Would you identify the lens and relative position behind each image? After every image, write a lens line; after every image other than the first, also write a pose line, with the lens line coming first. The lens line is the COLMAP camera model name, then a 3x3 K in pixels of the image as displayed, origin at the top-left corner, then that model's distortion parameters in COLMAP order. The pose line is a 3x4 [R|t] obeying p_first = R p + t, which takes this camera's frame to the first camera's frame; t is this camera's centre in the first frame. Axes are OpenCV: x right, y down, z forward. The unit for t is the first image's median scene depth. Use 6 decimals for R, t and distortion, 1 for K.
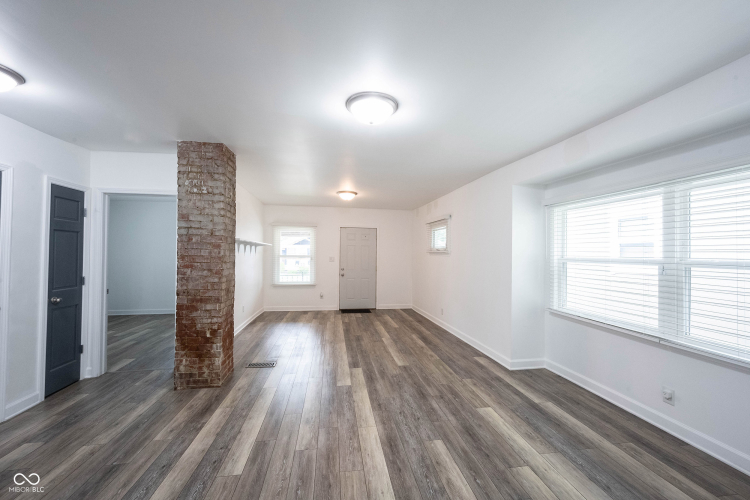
lens RADIAL K [[294.1, 0, 372.4], [0, 294.1, 251.3], [0, 0, 1]] dist [-0.000612, 0.000159]
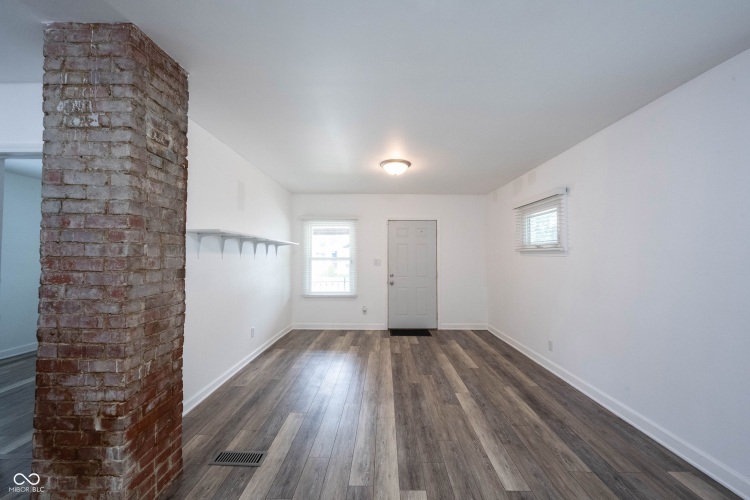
lens RADIAL K [[294.1, 0, 376.8], [0, 294.1, 248.2], [0, 0, 1]] dist [-0.000612, 0.000159]
pose [[0.986936, -0.012971, -0.160590, -0.028367], [0.009820, 0.999744, -0.020402, 0.010110], [0.160813, 0.018558, 0.986810, 0.412238]]
